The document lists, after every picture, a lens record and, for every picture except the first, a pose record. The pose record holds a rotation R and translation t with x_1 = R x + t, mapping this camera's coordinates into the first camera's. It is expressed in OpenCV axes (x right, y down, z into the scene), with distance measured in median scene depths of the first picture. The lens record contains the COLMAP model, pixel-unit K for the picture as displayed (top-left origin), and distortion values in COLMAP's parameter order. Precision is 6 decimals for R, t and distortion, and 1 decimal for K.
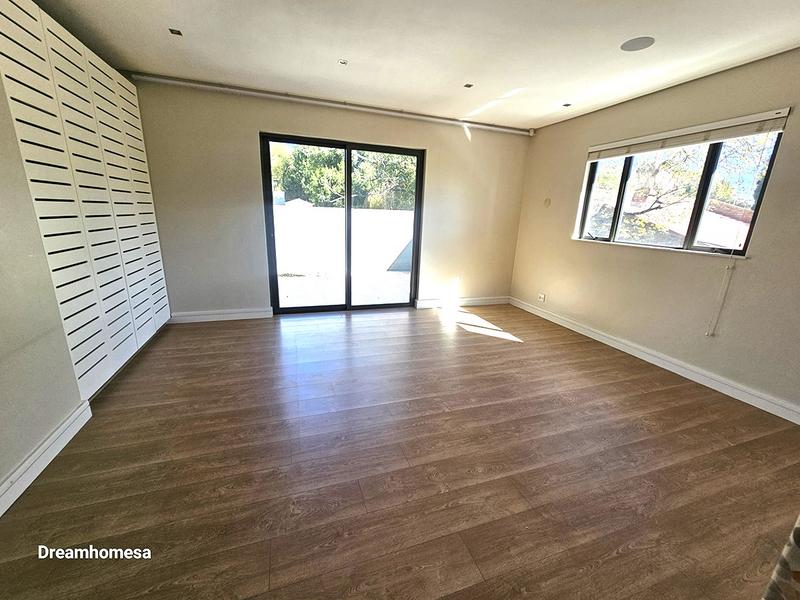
lens RADIAL K [[326.2, 0, 400.0], [0, 326.2, 300.0], [0, 0, 1]] dist [0.002066, 0.000138]
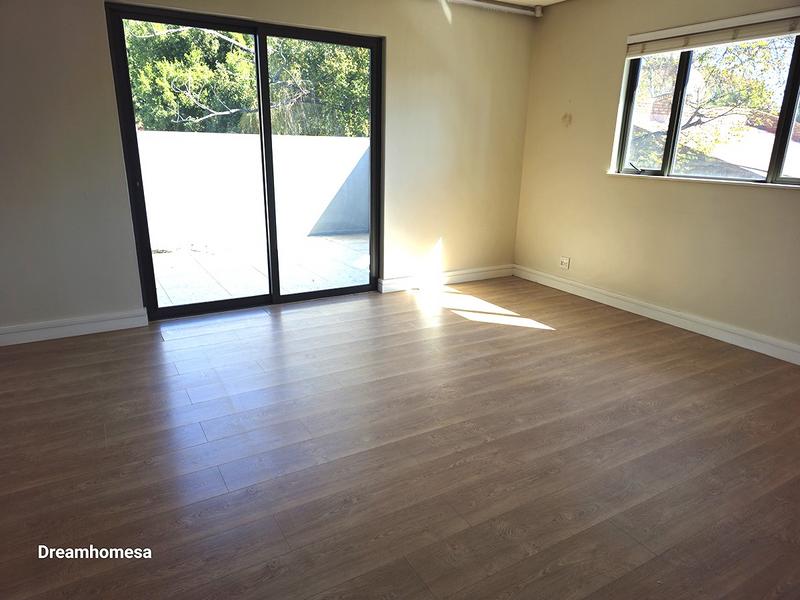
lens RADIAL K [[526.3, 0, 399.0], [0, 526.3, 292.8], [0, 0, 1]] dist [0.055646, -0.040585]
pose [[0.980690, -0.073037, 0.181417, -0.120262], [0.068604, 0.997175, 0.030599, -0.003298], [-0.183140, -0.017562, 0.982930, -0.013063]]
